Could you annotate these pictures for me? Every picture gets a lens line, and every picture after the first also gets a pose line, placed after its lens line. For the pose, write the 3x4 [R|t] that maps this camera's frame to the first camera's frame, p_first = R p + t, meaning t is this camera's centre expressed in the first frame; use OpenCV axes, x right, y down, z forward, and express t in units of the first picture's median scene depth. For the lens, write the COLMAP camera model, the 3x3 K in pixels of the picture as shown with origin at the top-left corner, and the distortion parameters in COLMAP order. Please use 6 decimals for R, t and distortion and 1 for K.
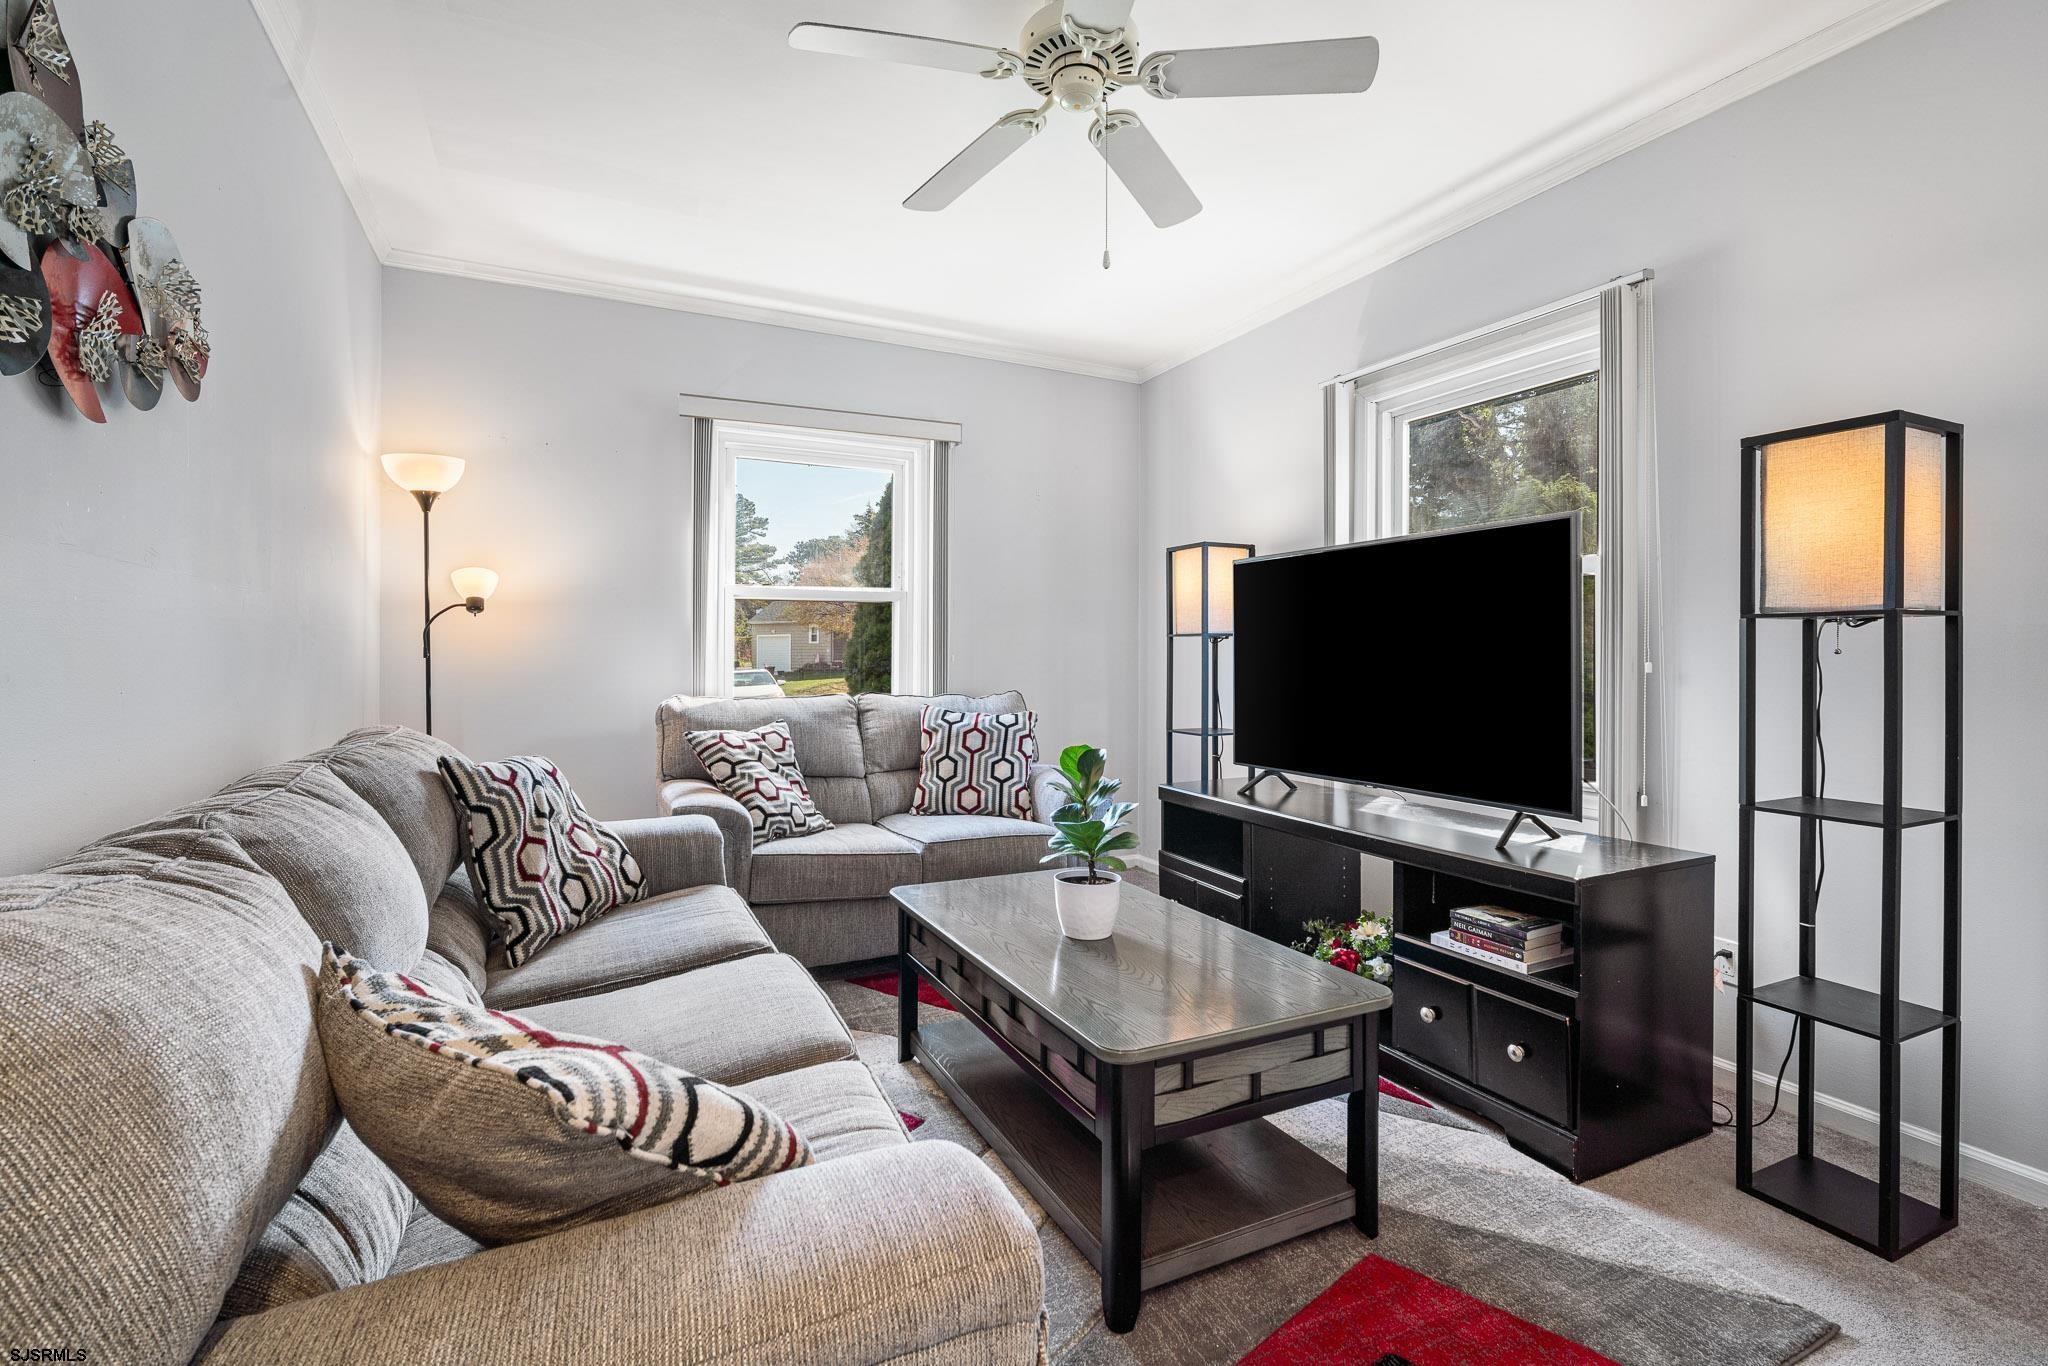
lens RADIAL K [[903.7, 0, 1012.0], [0, 903.7, 666.1], [0, 0, 1]] dist [-0.016626, 0.004762]
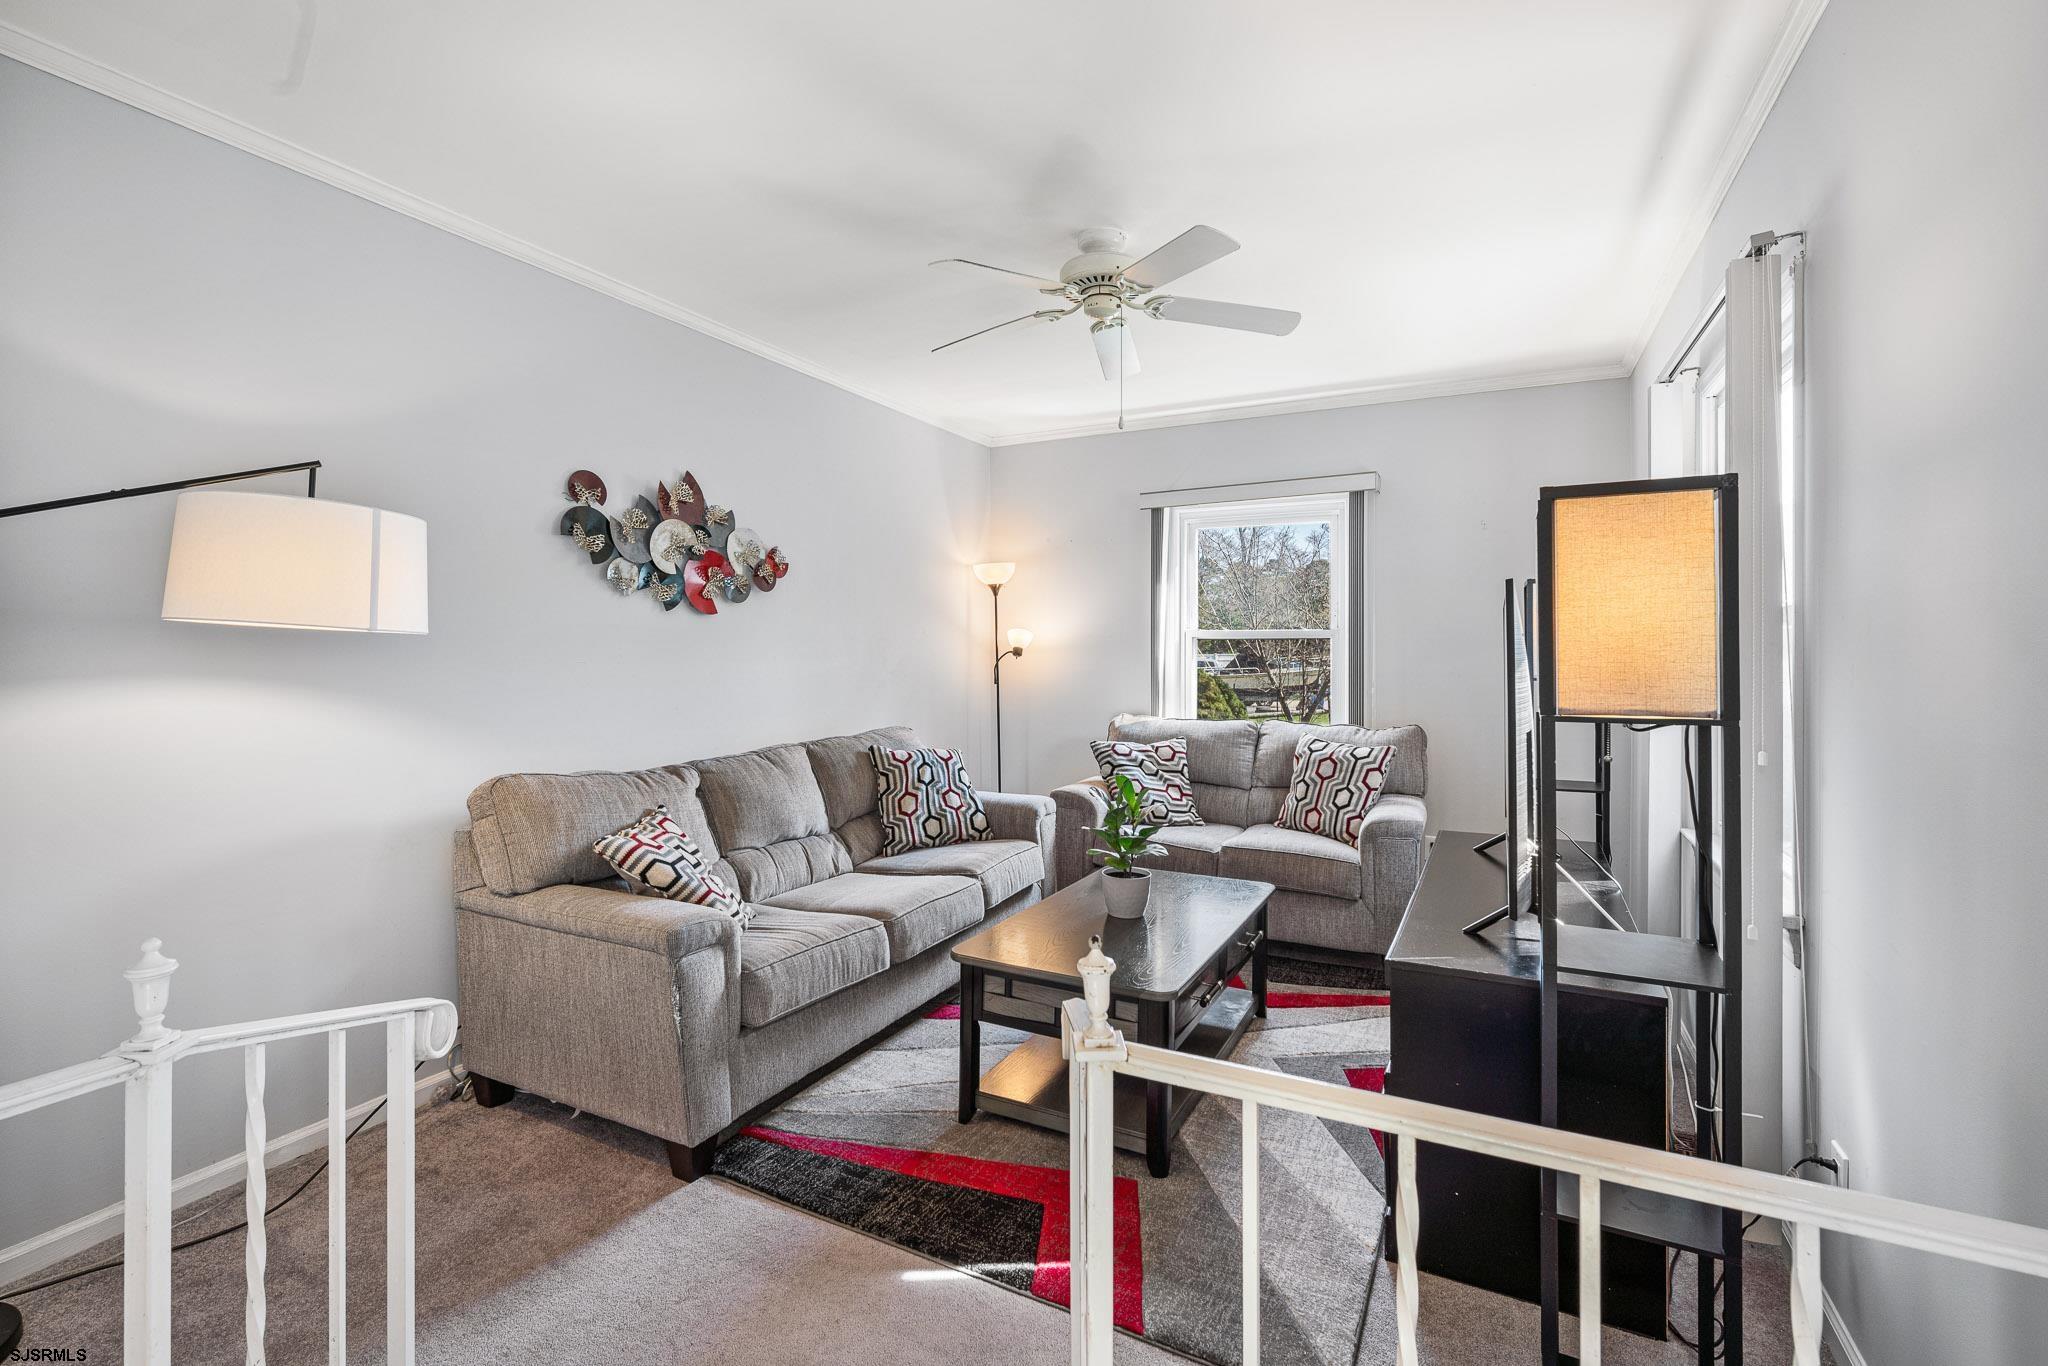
lens RADIAL K [[903.7, 0, 1026.8], [0, 903.7, 664.8], [0, 0, 1]] dist [-0.016626, 0.004762]
pose [[0.604280, 0.015169, -0.796627, 0.706311], [-0.008462, 0.999885, 0.012620, -0.065067], [0.796727, -0.000885, 0.604339, 0.032586]]
